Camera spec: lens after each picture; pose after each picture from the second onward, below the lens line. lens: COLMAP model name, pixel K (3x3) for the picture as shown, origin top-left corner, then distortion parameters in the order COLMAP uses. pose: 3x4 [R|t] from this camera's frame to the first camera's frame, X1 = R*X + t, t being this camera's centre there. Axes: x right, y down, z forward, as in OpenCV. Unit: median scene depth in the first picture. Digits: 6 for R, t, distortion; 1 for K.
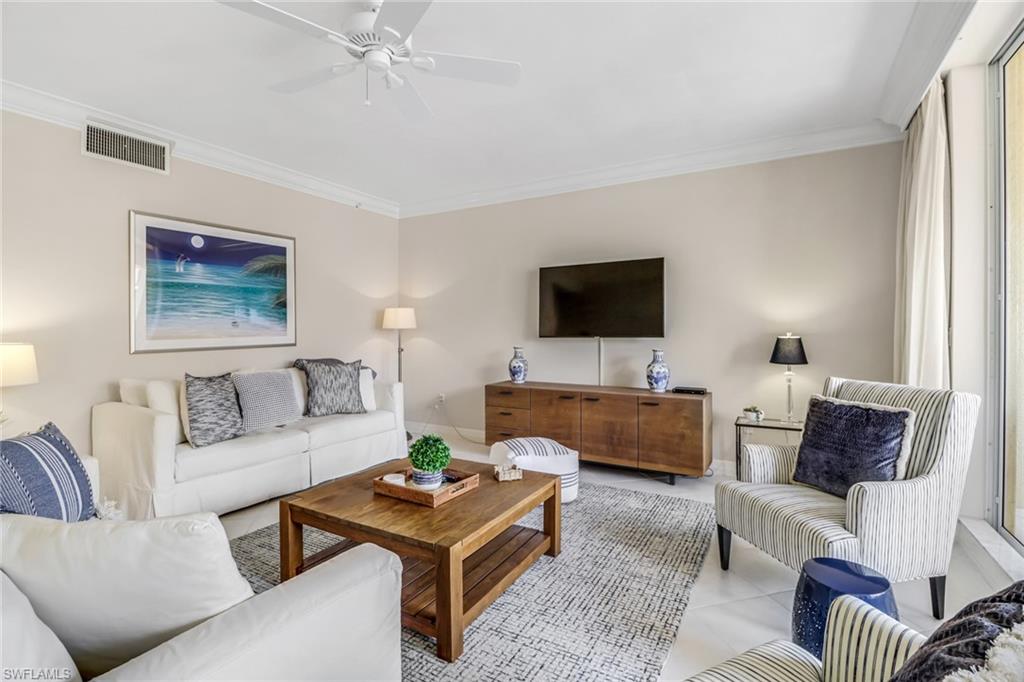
lens RADIAL K [[485.6, 0, 517.1], [0, 485.6, 317.3], [0, 0, 1]] dist [0.001162, -0.012654]
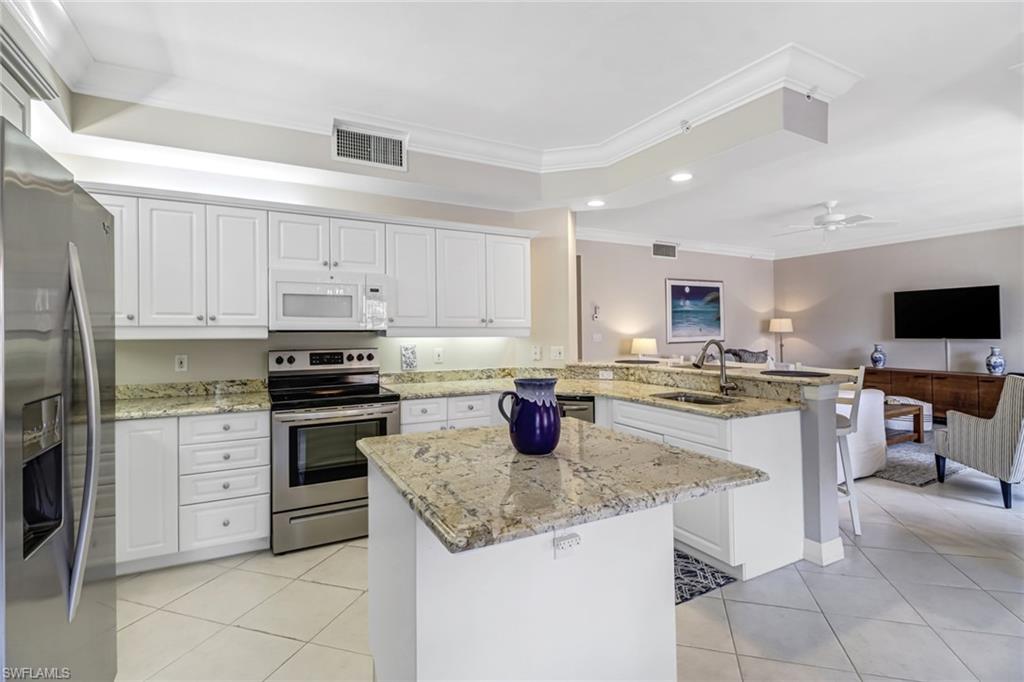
lens RADIAL K [[485.6, 0, 517.1], [0, 485.6, 317.3], [0, 0, 1]] dist [0.001162, -0.012654]
pose [[0.848774, -0.012069, -0.528619, -0.181080], [0.011489, 0.999924, -0.004381, -0.036771], [0.528632, -0.002355, 0.848848, -1.042115]]
